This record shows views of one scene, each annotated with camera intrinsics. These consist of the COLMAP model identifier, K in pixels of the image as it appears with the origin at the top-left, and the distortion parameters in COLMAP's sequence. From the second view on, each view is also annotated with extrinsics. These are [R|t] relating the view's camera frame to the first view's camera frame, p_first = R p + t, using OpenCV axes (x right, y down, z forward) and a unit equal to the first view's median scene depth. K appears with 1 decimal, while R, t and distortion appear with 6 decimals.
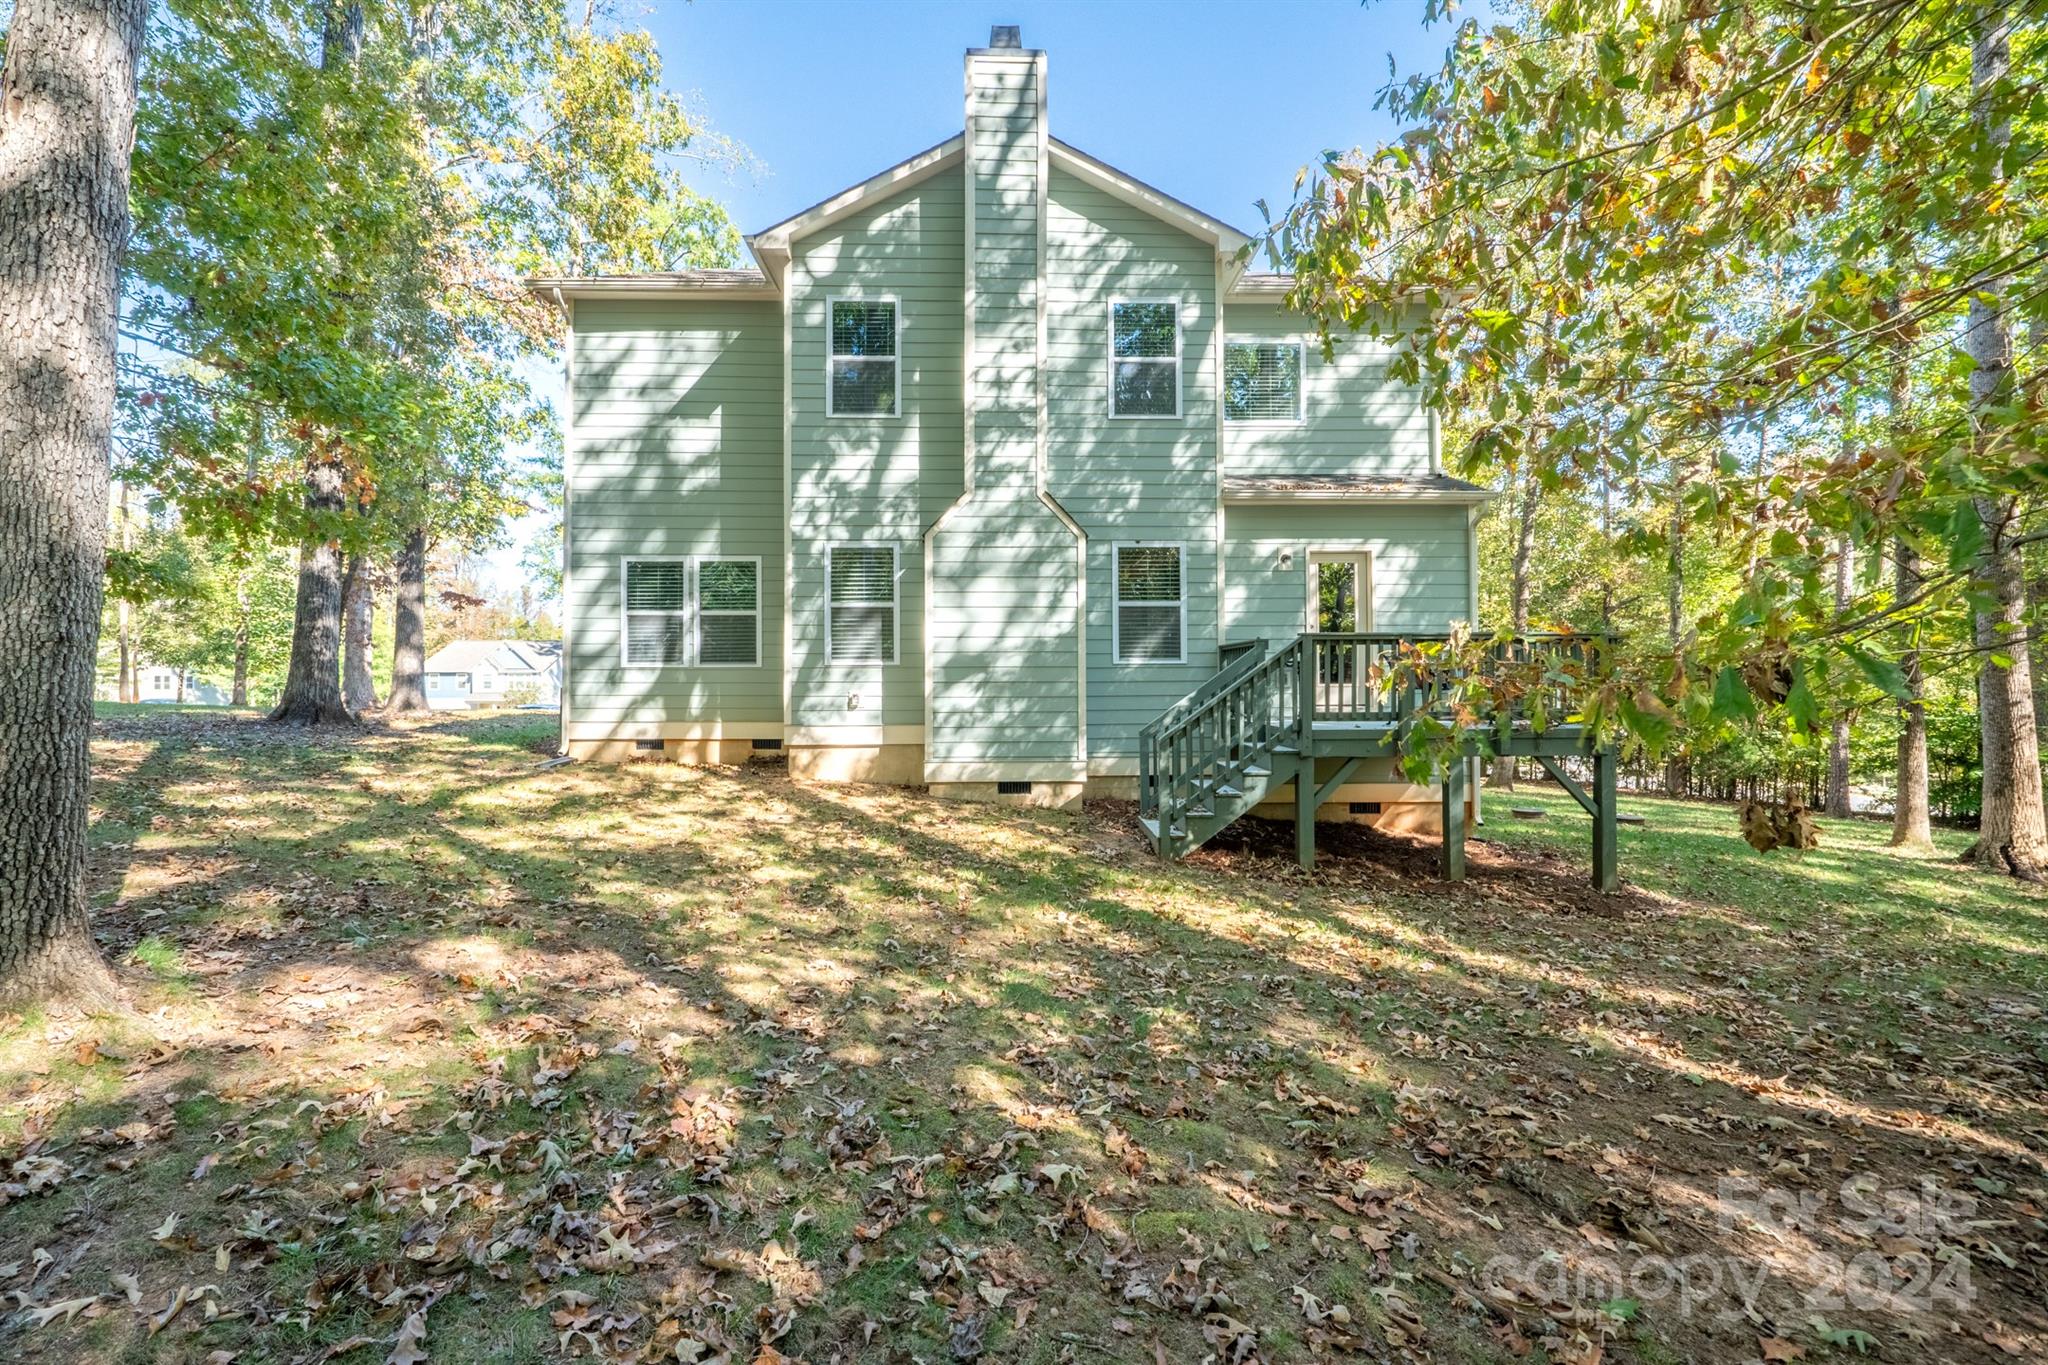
lens RADIAL K [[878.2, 0, 1016.7], [0, 878.2, 677.1], [0, 0, 1]] dist [-0.005176, -0.000041]
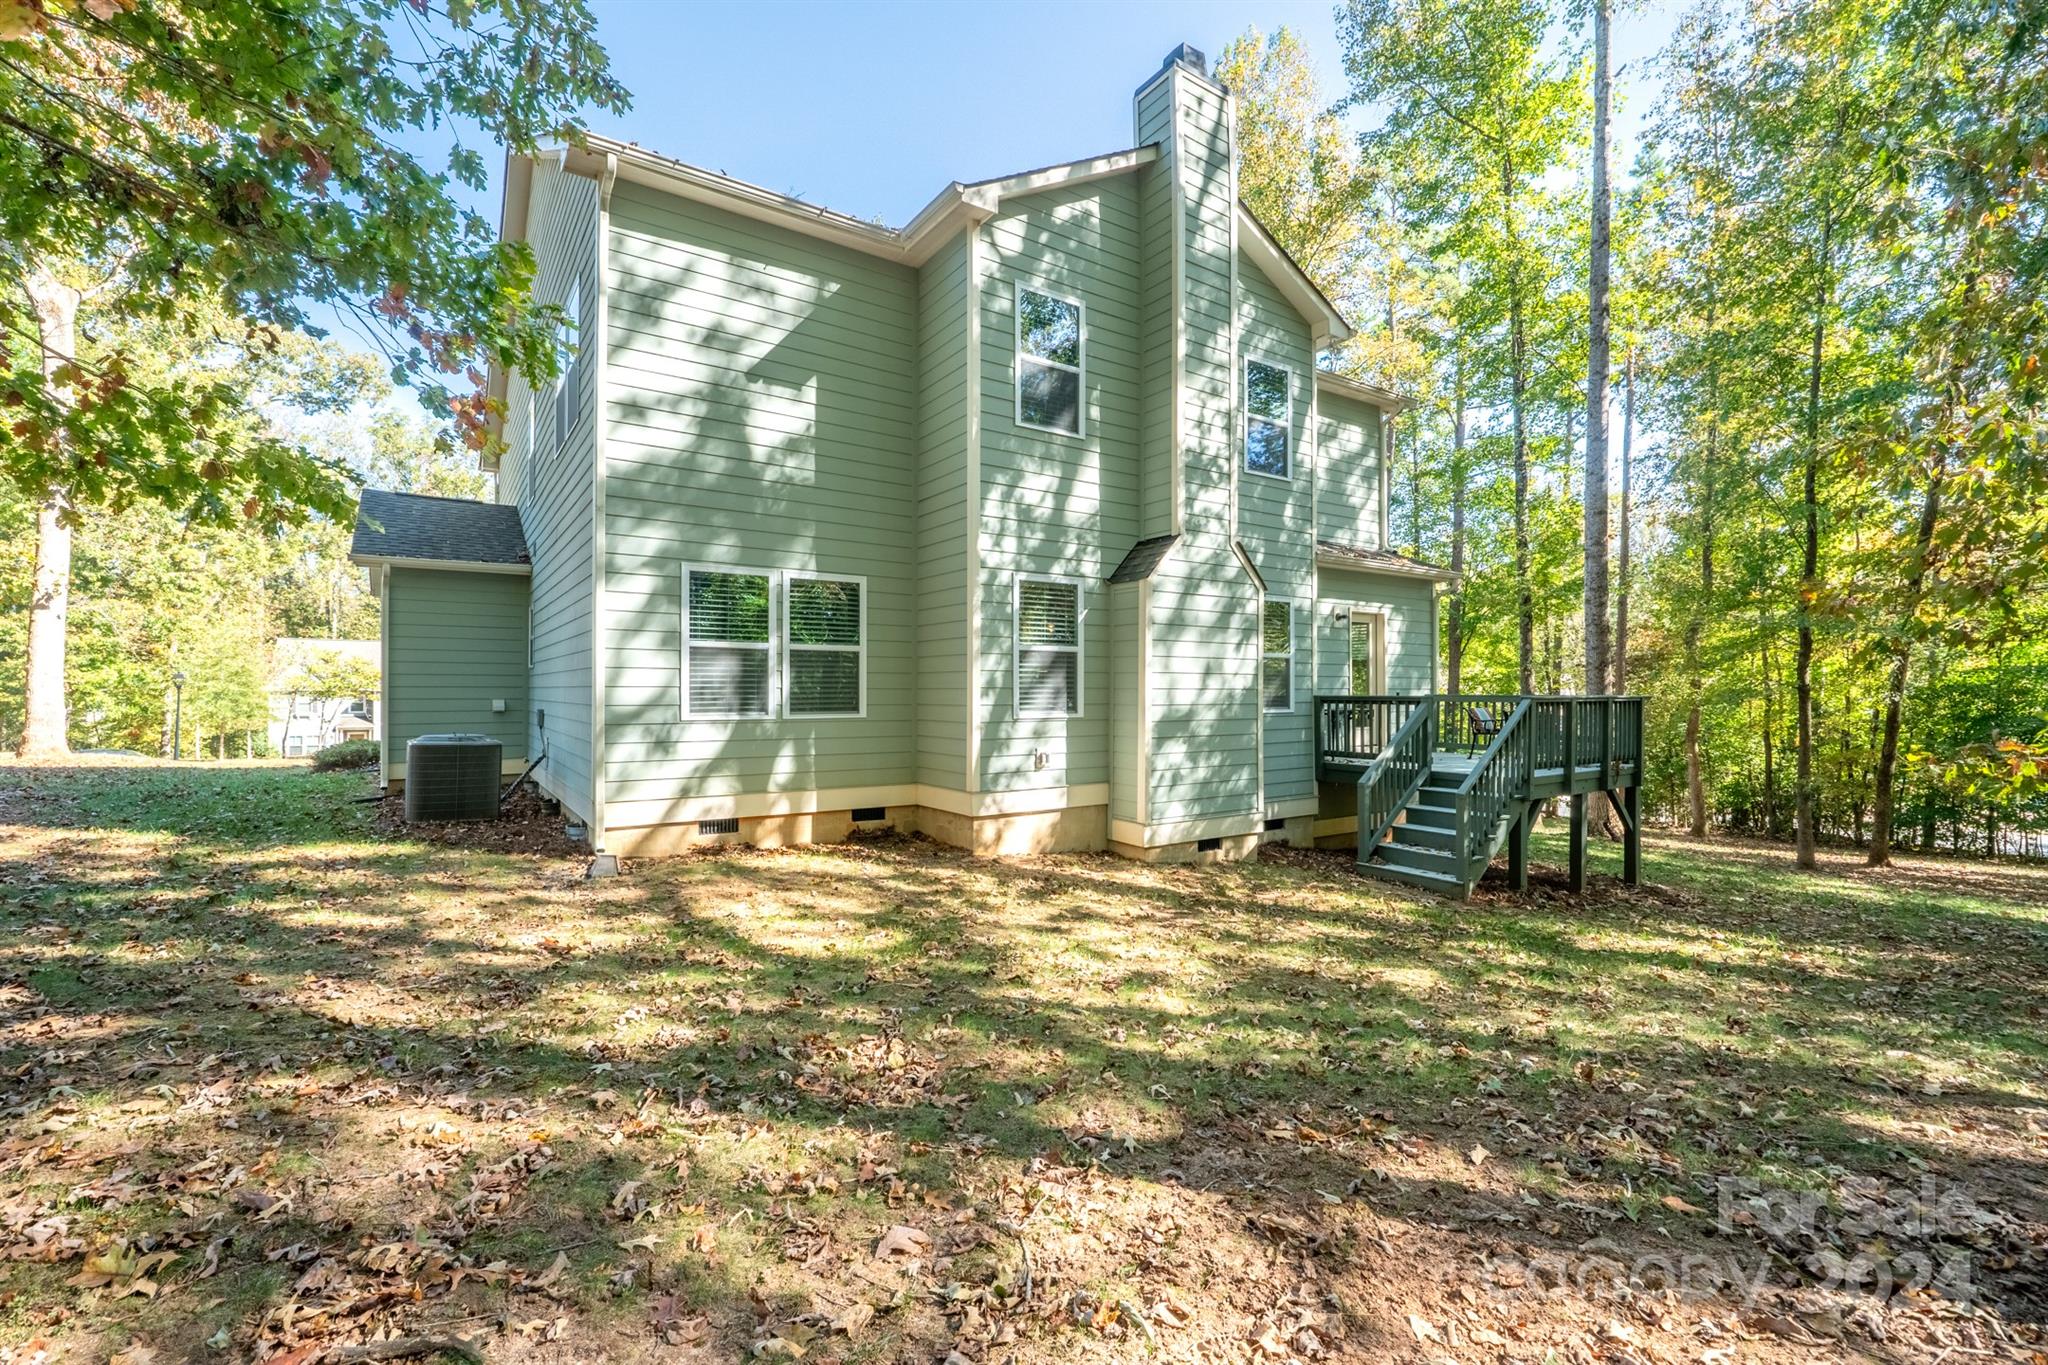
lens RADIAL K [[878.2, 0, 1019.3], [0, 878.2, 692.9], [0, 0, 1]] dist [-0.005176, -0.000041]
pose [[0.837949, 0.001960, 0.545745, -0.670223], [-0.006303, 0.999962, 0.006086, -0.043673], [-0.545712, -0.008539, 0.837929, 0.288520]]
